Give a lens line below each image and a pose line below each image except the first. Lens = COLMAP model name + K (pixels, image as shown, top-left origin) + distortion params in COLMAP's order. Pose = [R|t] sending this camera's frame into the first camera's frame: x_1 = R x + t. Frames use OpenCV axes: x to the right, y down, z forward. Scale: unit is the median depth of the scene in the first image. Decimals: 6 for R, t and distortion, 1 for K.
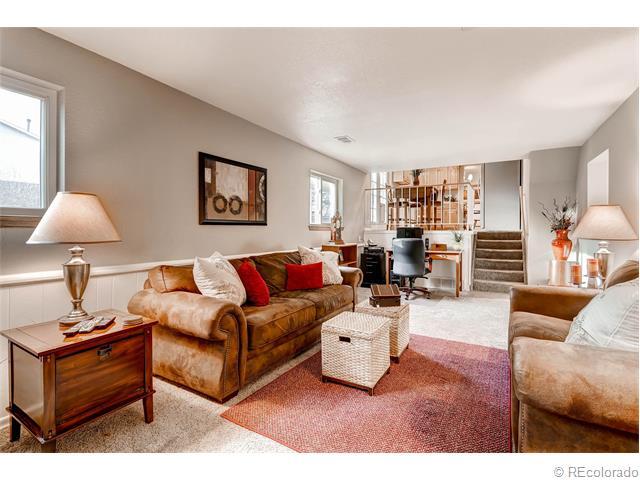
lens RADIAL K [[304.1, 0, 318.9], [0, 304.1, 233.3], [0, 0, 1]] dist [-0.001584, -0.000768]
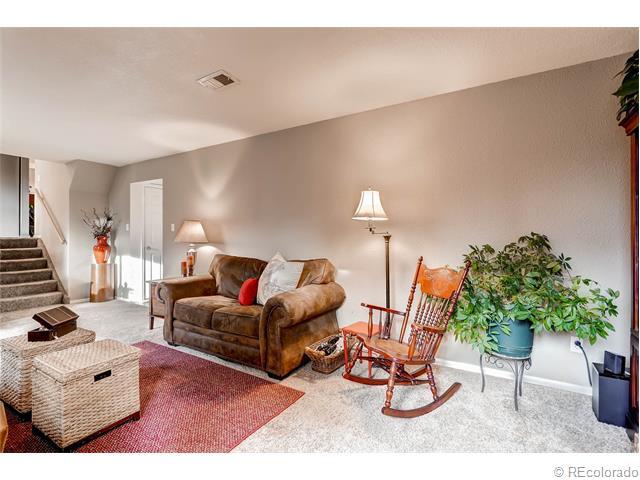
lens RADIAL K [[304.1, 0, 316.8], [0, 304.1, 239.9], [0, 0, 1]] dist [-0.001584, -0.000768]
pose [[-0.006449, -0.009622, 0.999933, -0.468123], [0.010067, 0.999902, 0.009687, -0.001643], [-0.999929, 0.010129, -0.006352, 0.303241]]
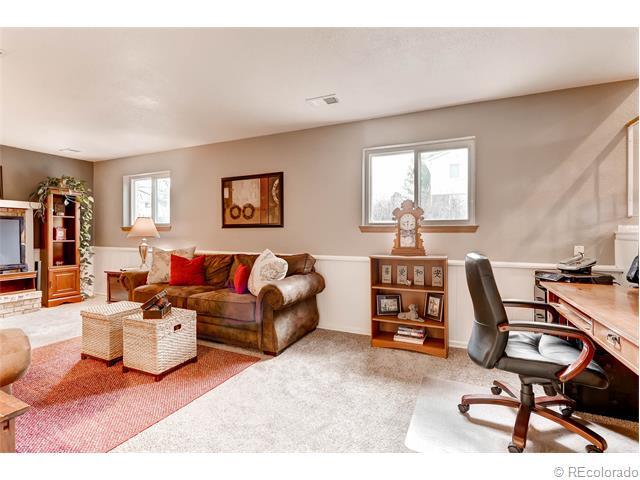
lens RADIAL K [[304.1, 0, 321.8], [0, 304.1, 234.8], [0, 0, 1]] dist [-0.001584, -0.000768]
pose [[0.104090, 0.005788, -0.994551, 0.958186], [-0.012669, 0.999910, 0.004494, -0.007444], [0.994487, 0.012132, 0.104154, 1.146699]]
